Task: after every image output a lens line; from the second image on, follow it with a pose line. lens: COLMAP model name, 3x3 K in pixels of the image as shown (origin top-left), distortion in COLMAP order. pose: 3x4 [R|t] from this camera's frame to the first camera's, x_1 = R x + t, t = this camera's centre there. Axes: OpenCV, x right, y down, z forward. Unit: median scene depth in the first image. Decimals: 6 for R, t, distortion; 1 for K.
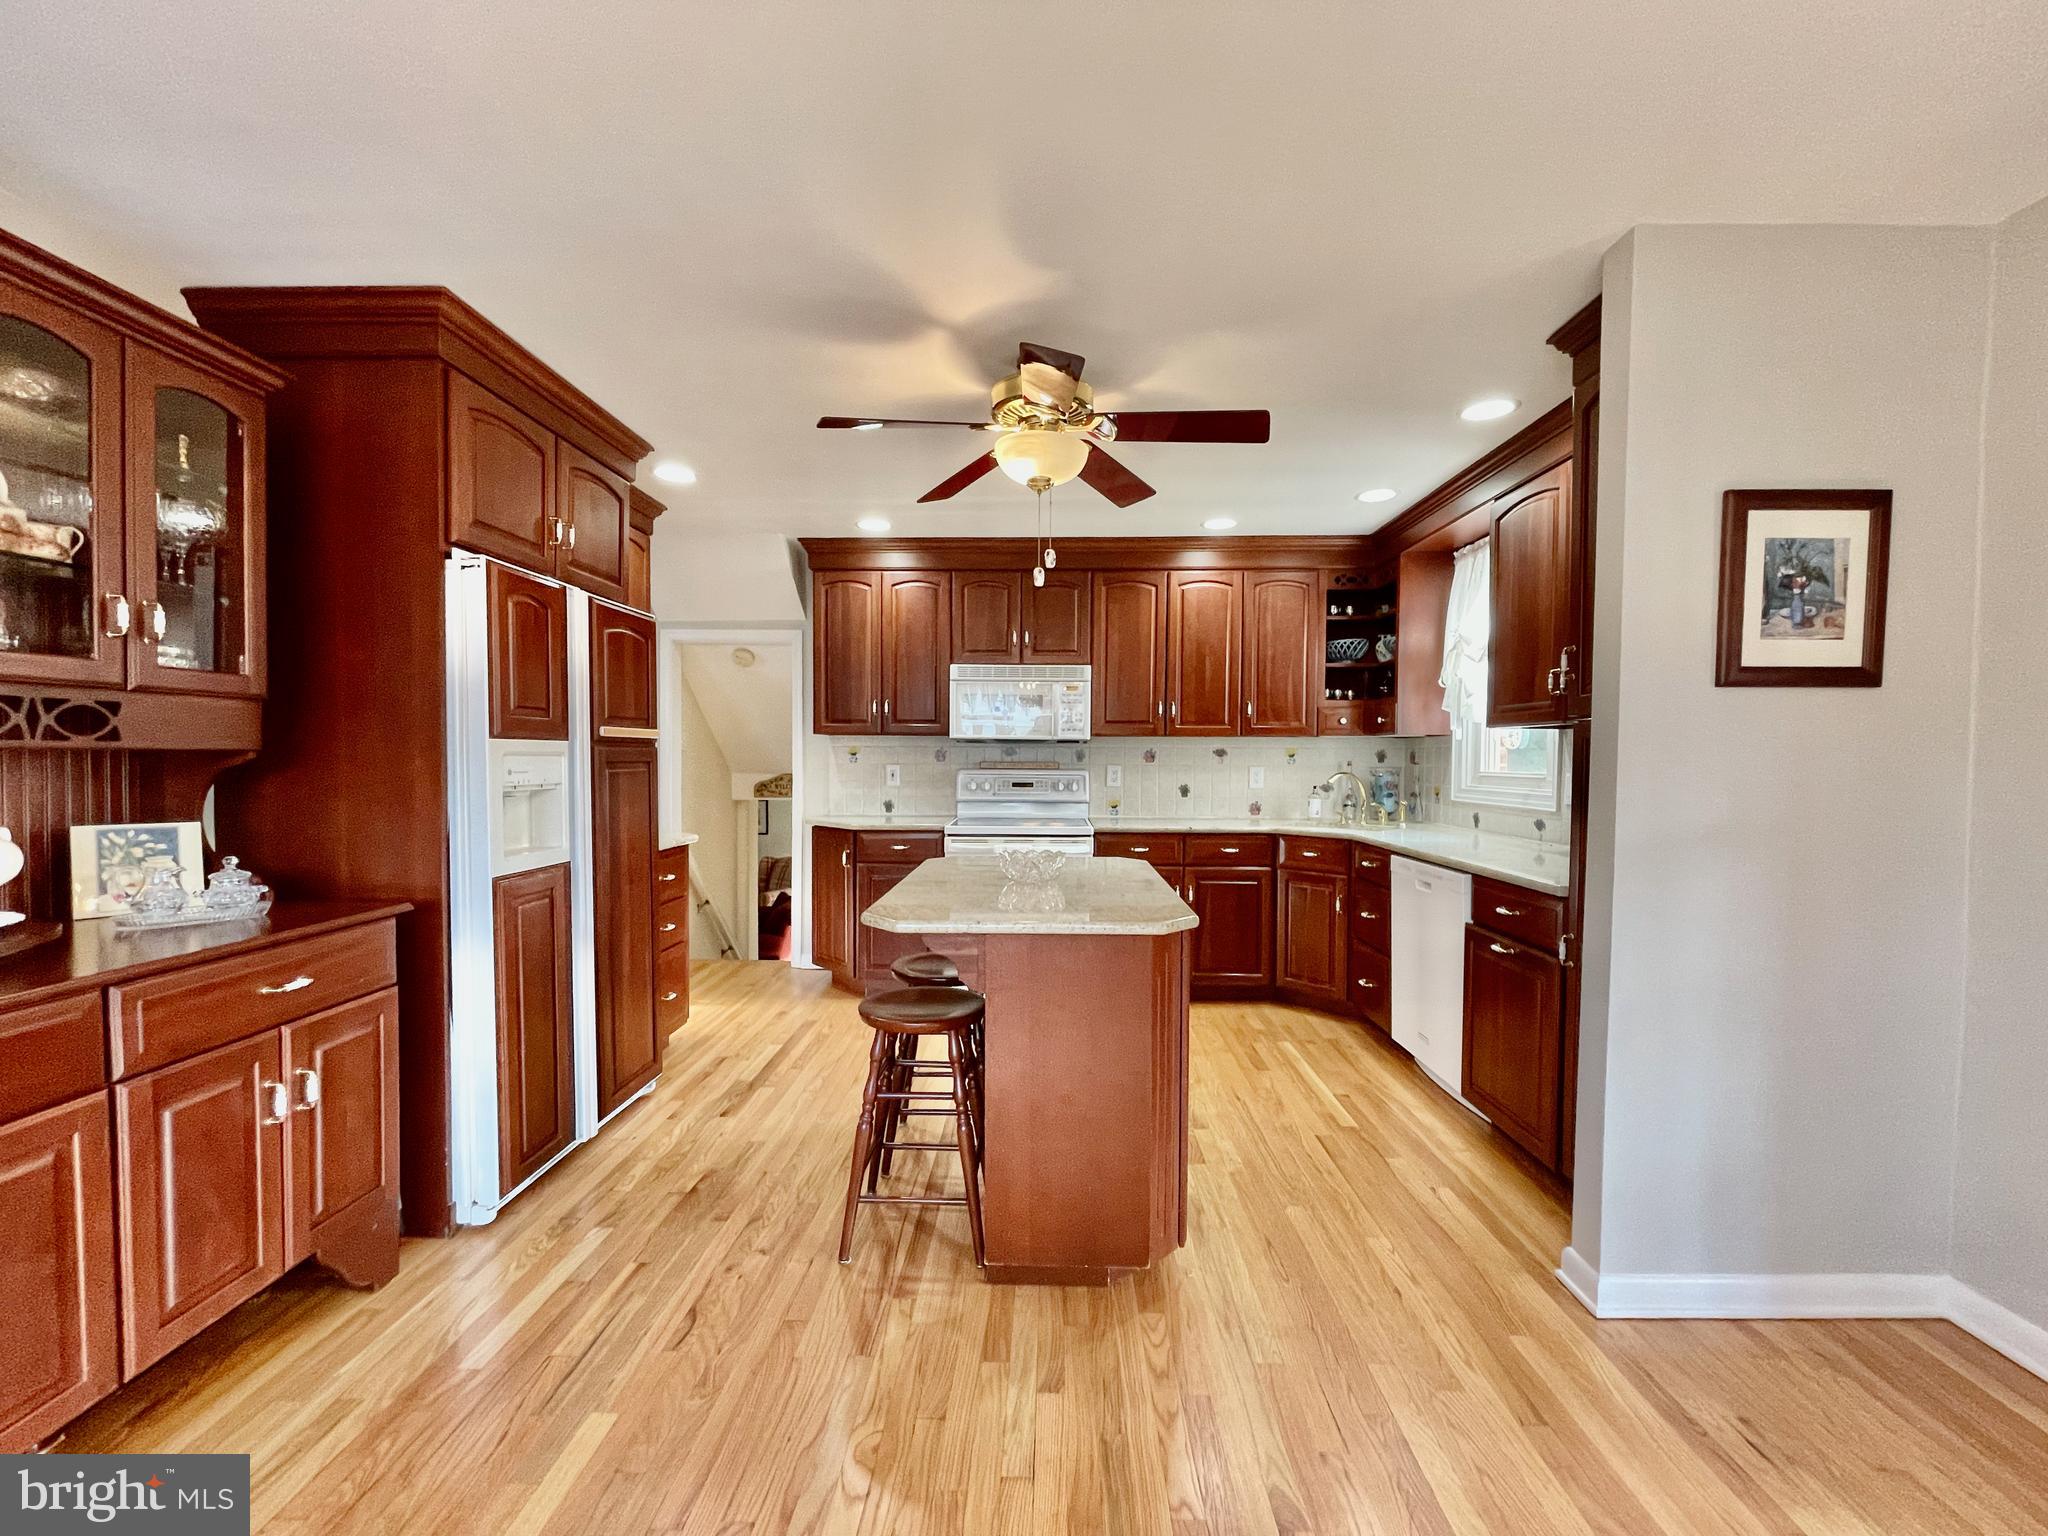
lens RADIAL K [[826.4, 0, 1029.8], [0, 826.4, 781.2], [0, 0, 1]] dist [0.001006, -0.000155]
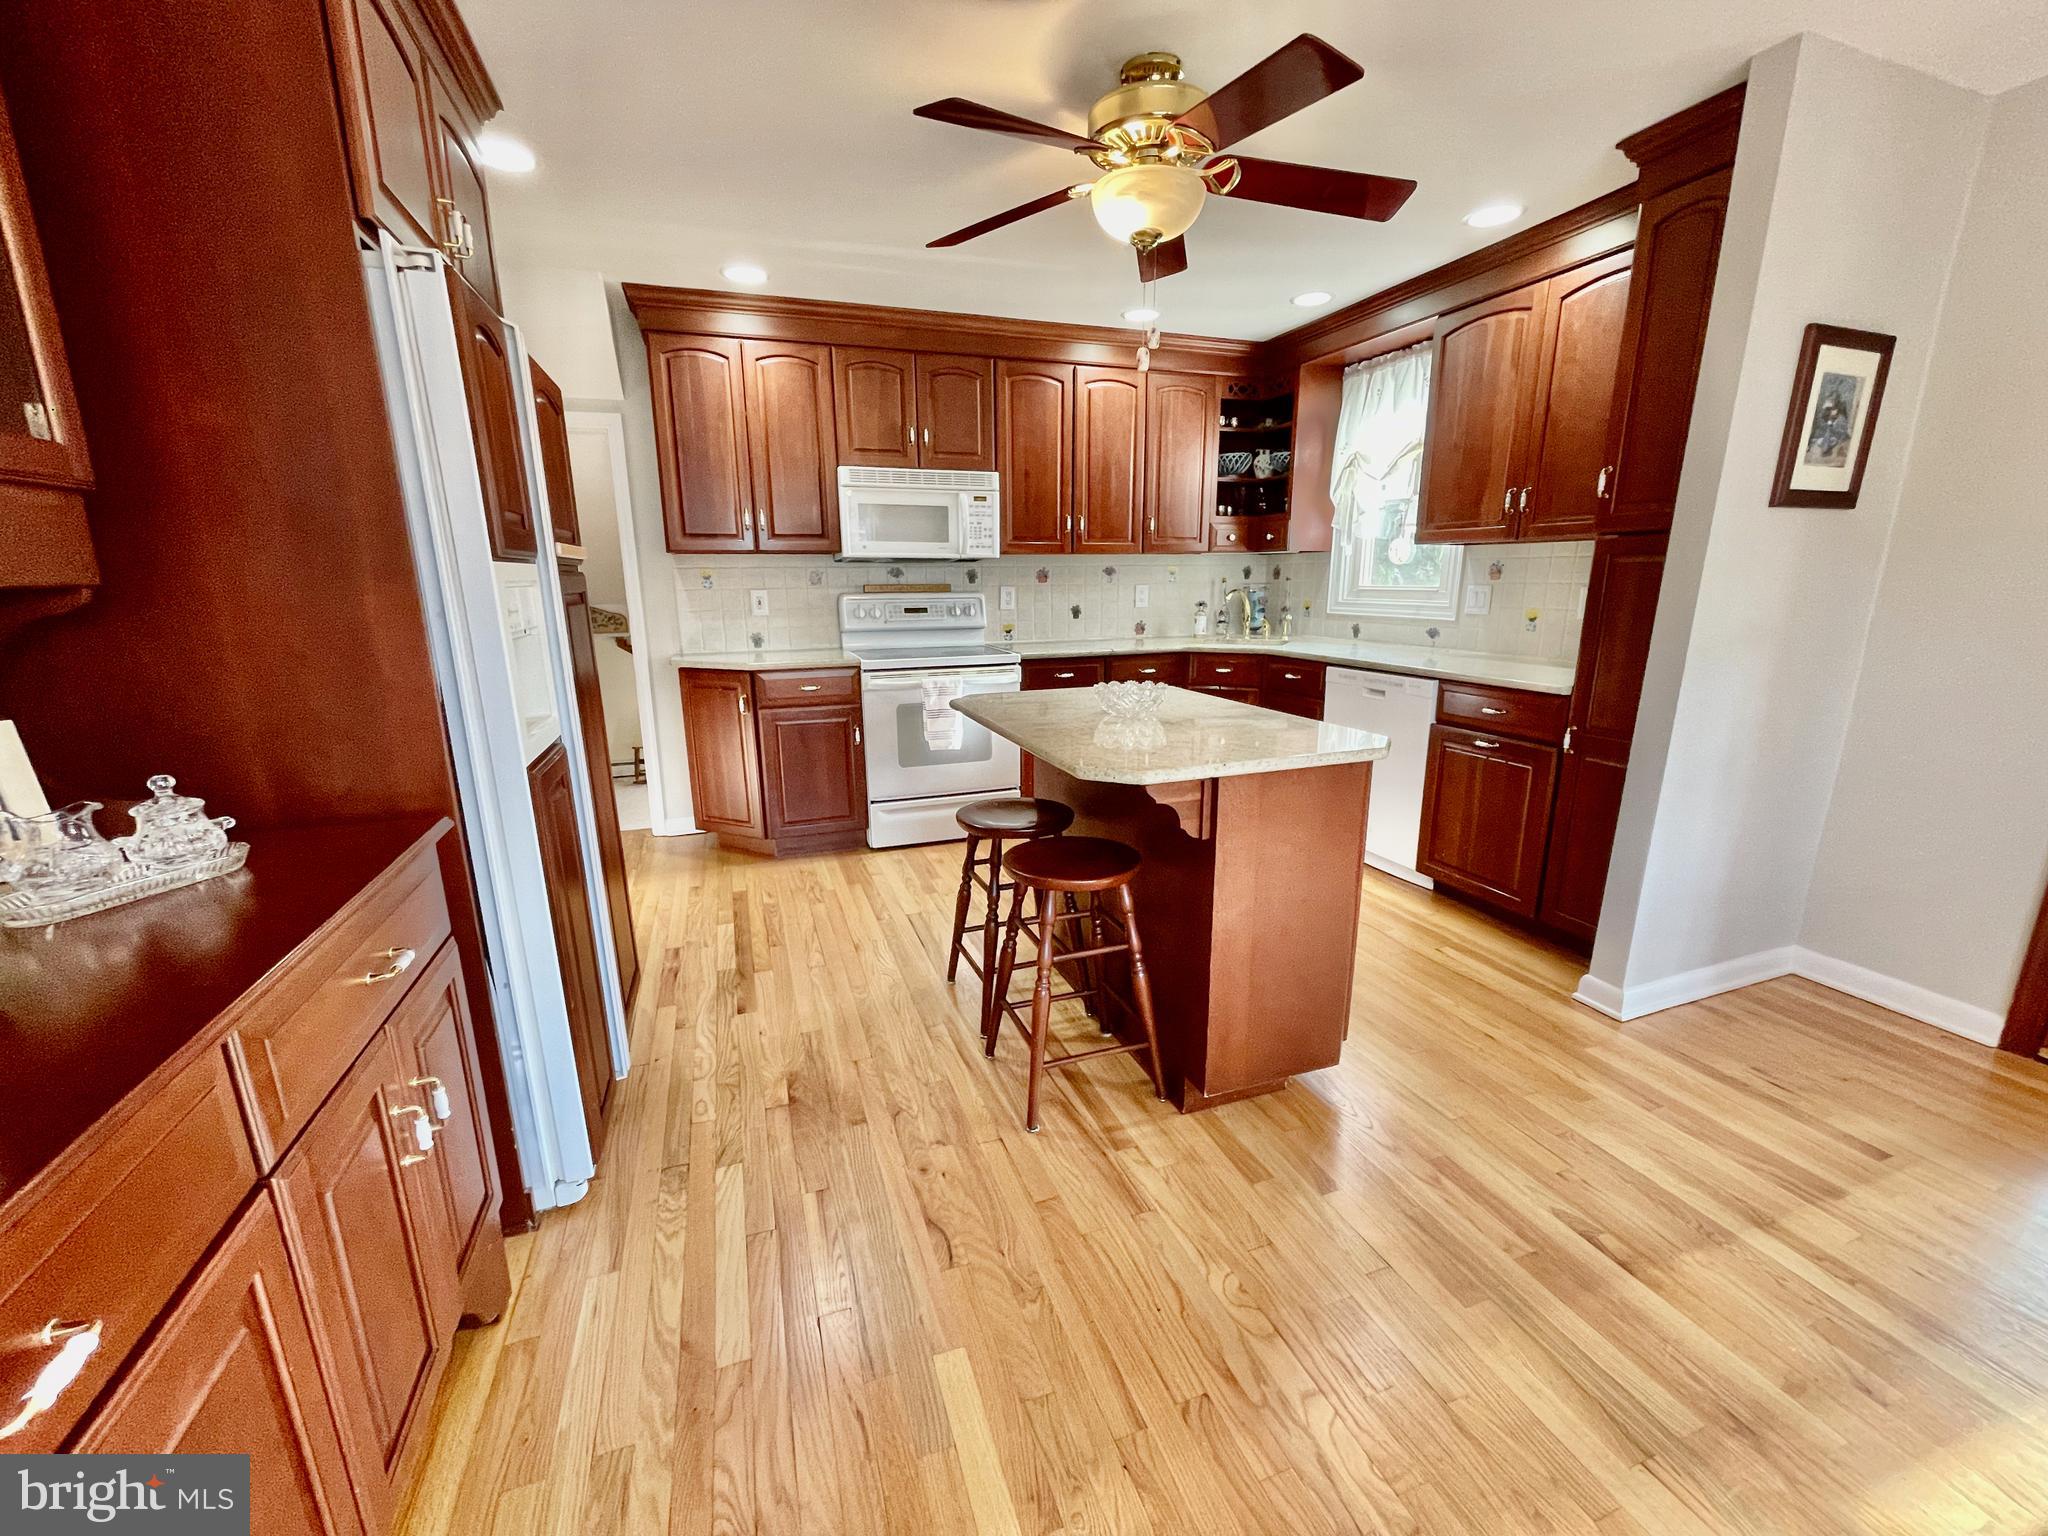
lens RADIAL K [[826.4, 0, 1029.8], [0, 826.4, 781.2], [0, 0, 1]] dist [0.001006, -0.000155]
pose [[0.930722, -0.101205, 0.351445, -0.259445], [0.024377, 0.975980, 0.216493, -0.006486], [-0.364913, -0.192928, 0.910833, 0.108235]]
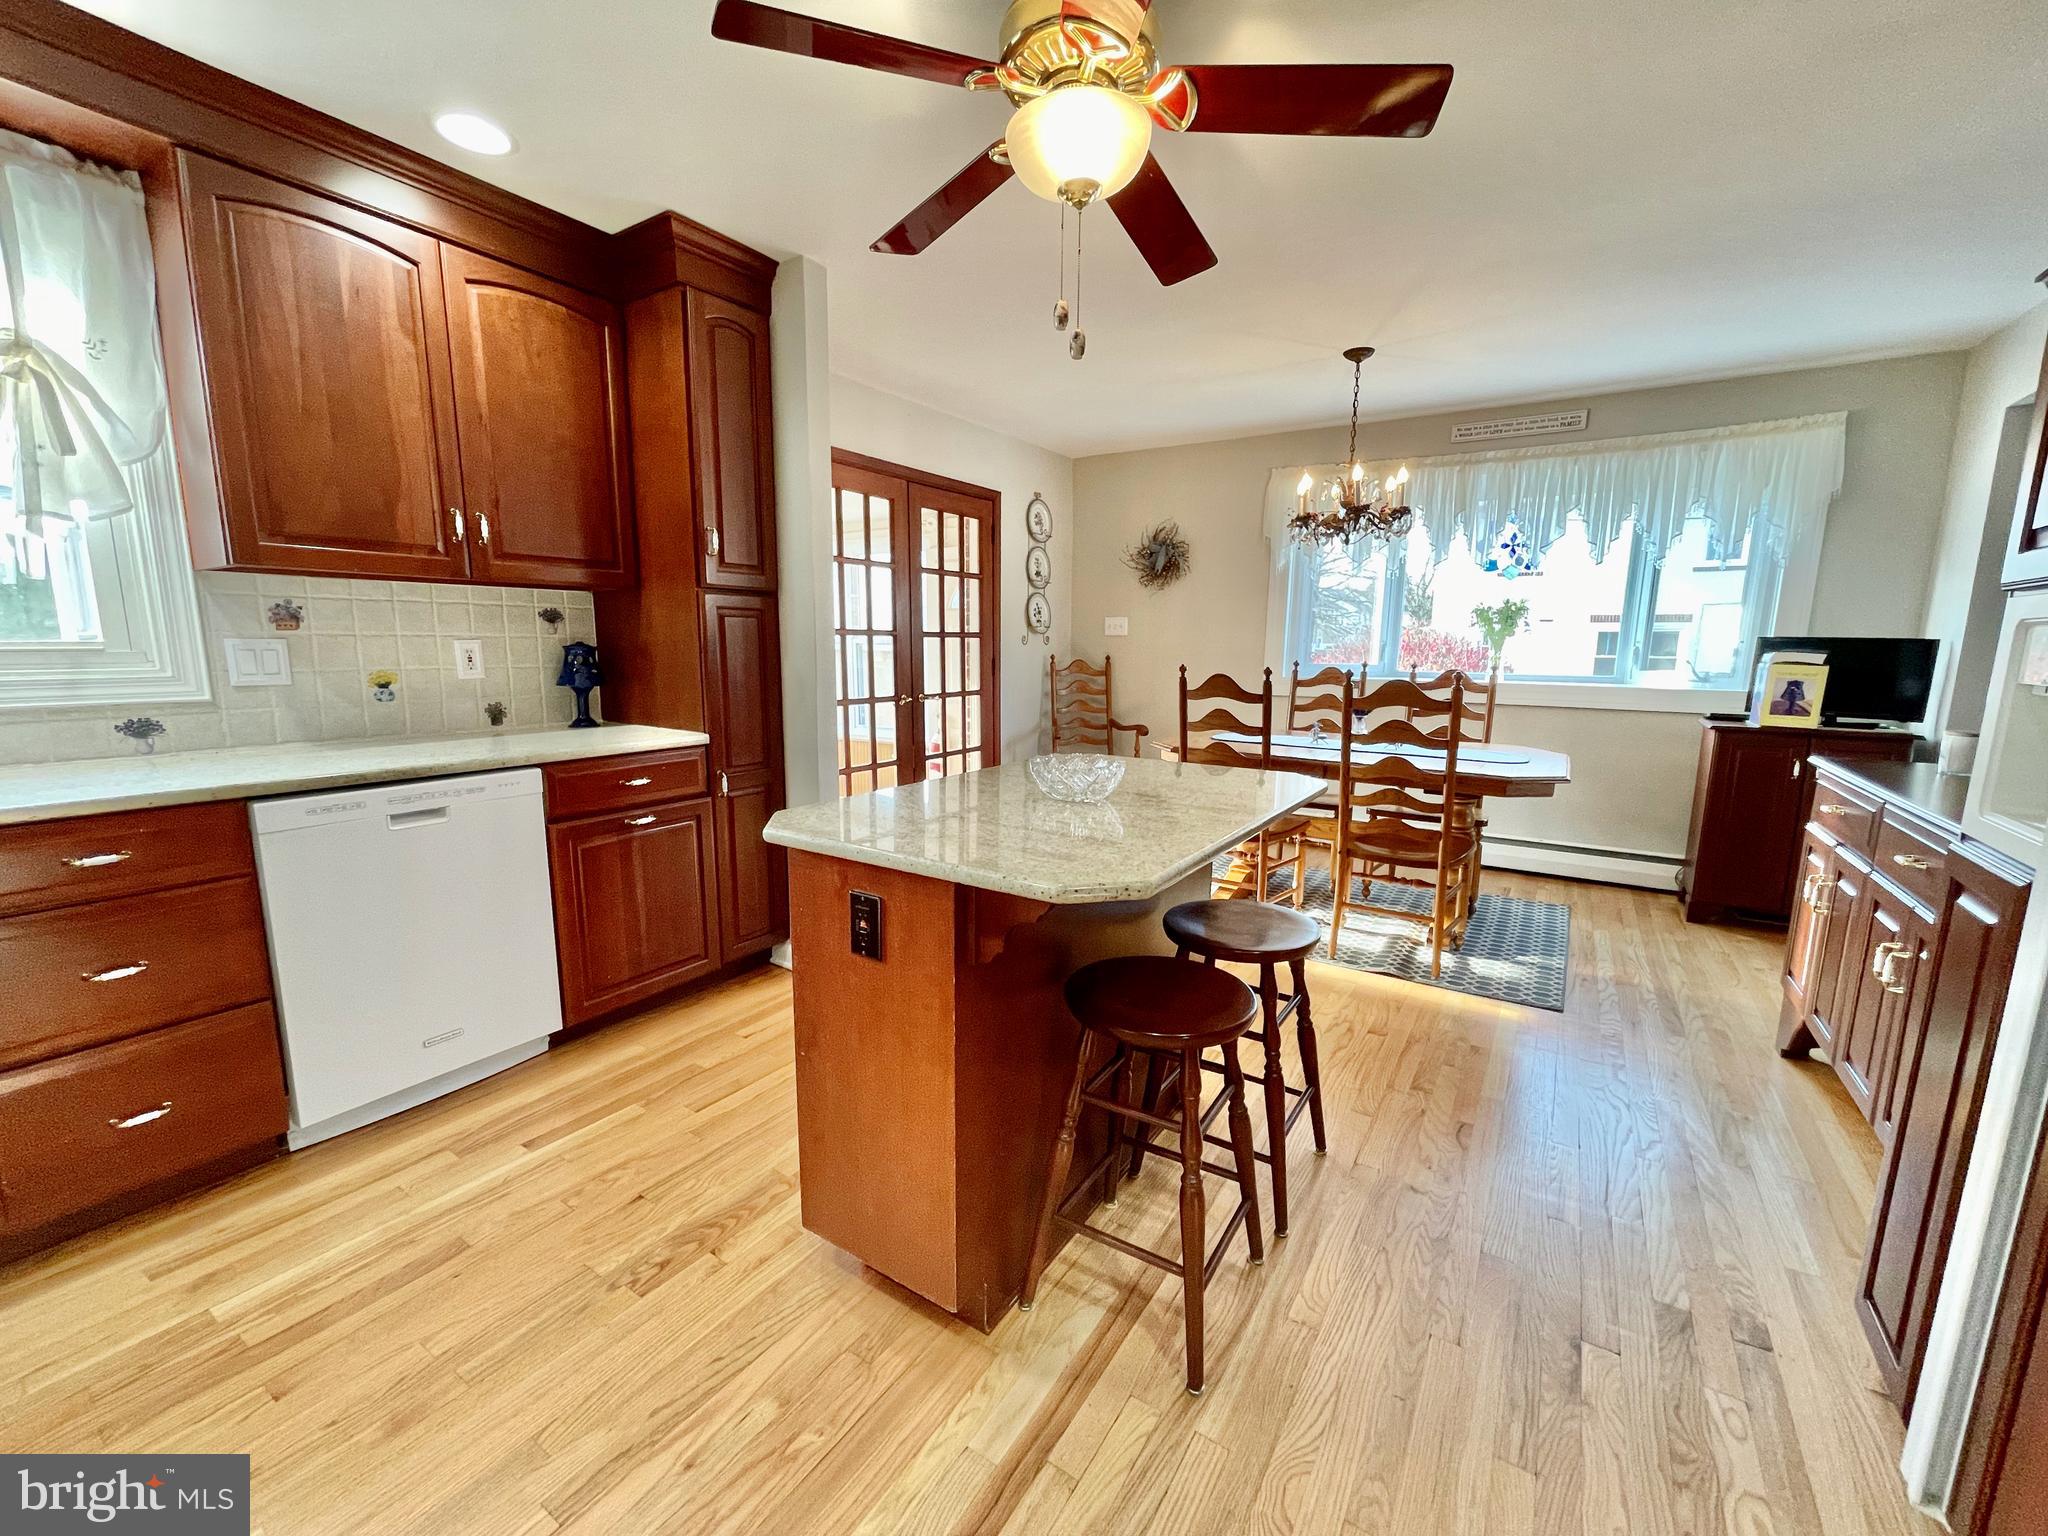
lens RADIAL K [[830.6, 0, 1021.4], [0, 830.6, 767.9], [0, 0, 1]] dist [-0.000509, -0.000115]
pose [[-0.851460, -0.095379, 0.515672, -0.193871], [-0.000780, 0.983551, 0.180629, -0.022832], [-0.524418, 0.153396, -0.837529, 0.966164]]
